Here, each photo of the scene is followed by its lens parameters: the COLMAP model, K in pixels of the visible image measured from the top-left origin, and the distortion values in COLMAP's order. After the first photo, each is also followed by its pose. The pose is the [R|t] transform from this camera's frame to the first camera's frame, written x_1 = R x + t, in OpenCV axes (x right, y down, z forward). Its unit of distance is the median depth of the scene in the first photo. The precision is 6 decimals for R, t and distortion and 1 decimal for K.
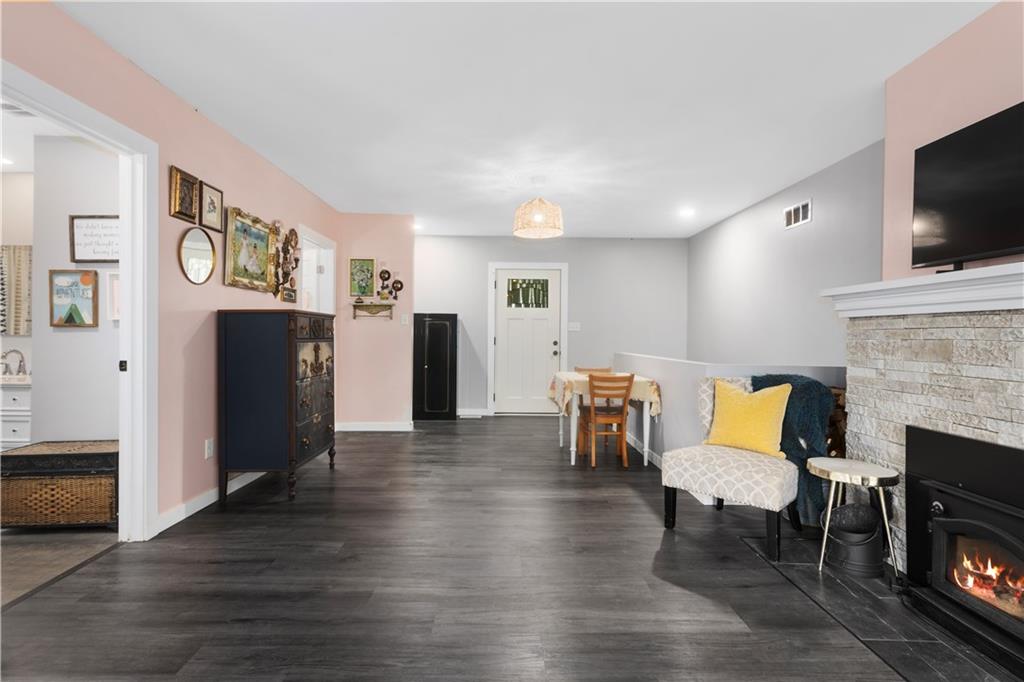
lens RADIAL K [[499.4, 0, 507.1], [0, 499.4, 339.2], [0, 0, 1]] dist [0.003099, 0.000068]
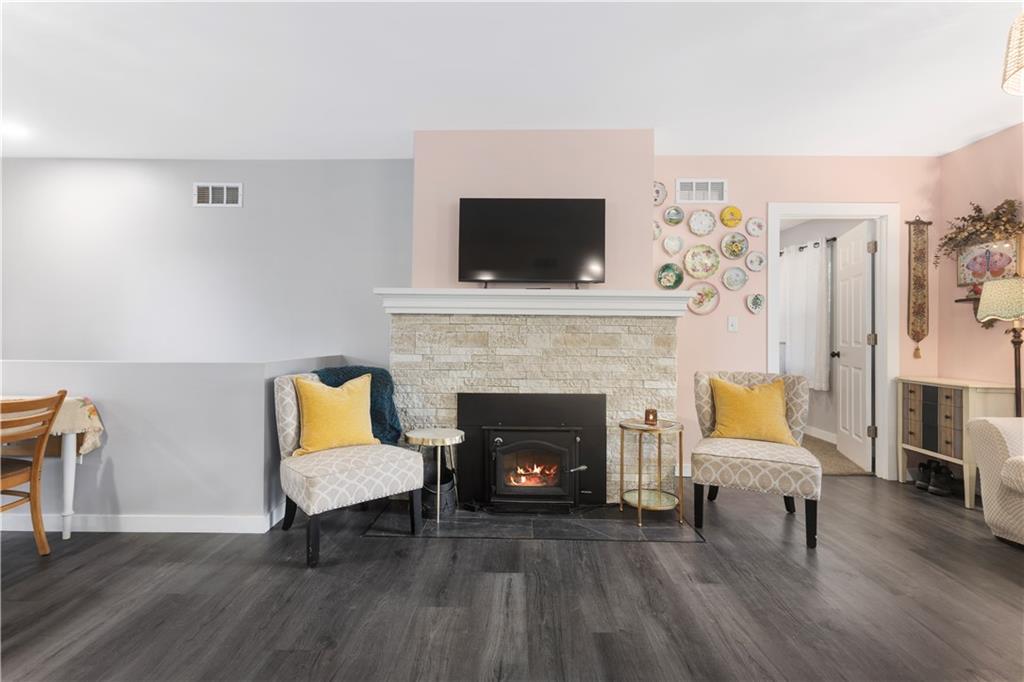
lens RADIAL K [[499.4, 0, 508.0], [0, 499.4, 333.0], [0, 0, 1]] dist [0.003099, 0.000068]
pose [[0.034888, -0.011862, 0.999321, -0.576706], [0.000205, 0.999930, 0.011862, -0.012758], [-0.999391, -0.000209, 0.034888, 0.793258]]
